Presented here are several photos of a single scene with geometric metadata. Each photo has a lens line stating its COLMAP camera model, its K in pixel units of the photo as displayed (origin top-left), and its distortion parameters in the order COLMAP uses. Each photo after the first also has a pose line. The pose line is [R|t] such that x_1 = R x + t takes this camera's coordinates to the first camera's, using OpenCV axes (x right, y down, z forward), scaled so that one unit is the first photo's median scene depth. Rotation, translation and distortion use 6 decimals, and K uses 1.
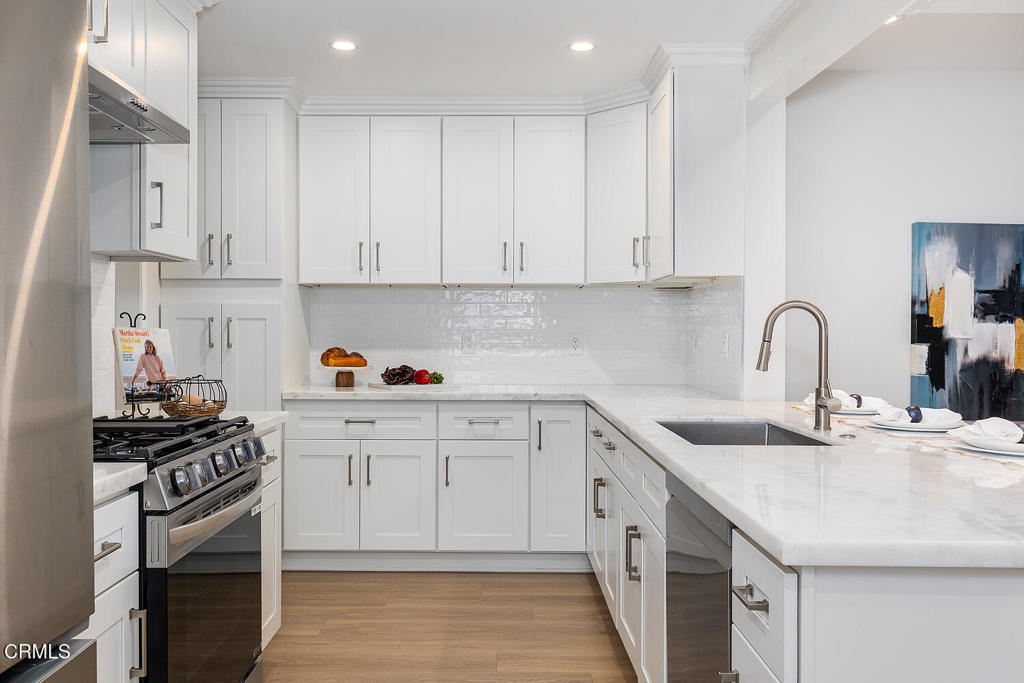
lens RADIAL K [[851.0, 0, 512.0], [0, 851.0, 341.5], [0, 0, 1]] dist [0.014271, 0.005013]
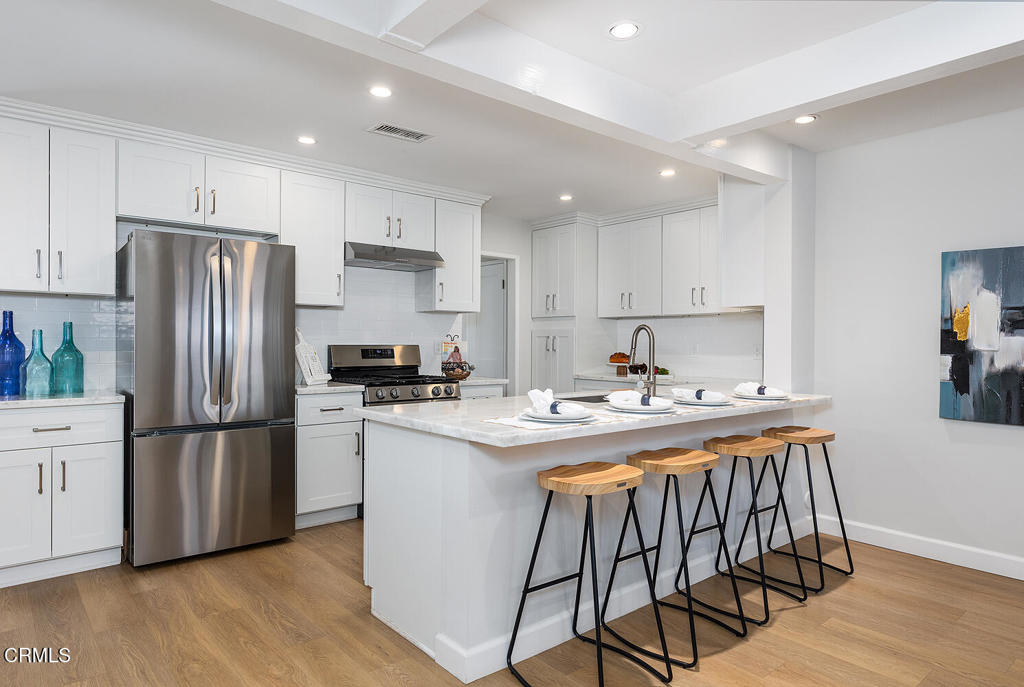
lens RADIAL K [[623.9, 0, 512.0], [0, 623.9, 343.5], [0, 0, 1]] dist [-0.001638, -0.000506]
pose [[0.645448, 0.001972, -0.763802, 0.751006], [-0.014127, 0.999856, -0.009356, 0.004078], [0.763674, 0.016829, 0.645383, -0.016549]]
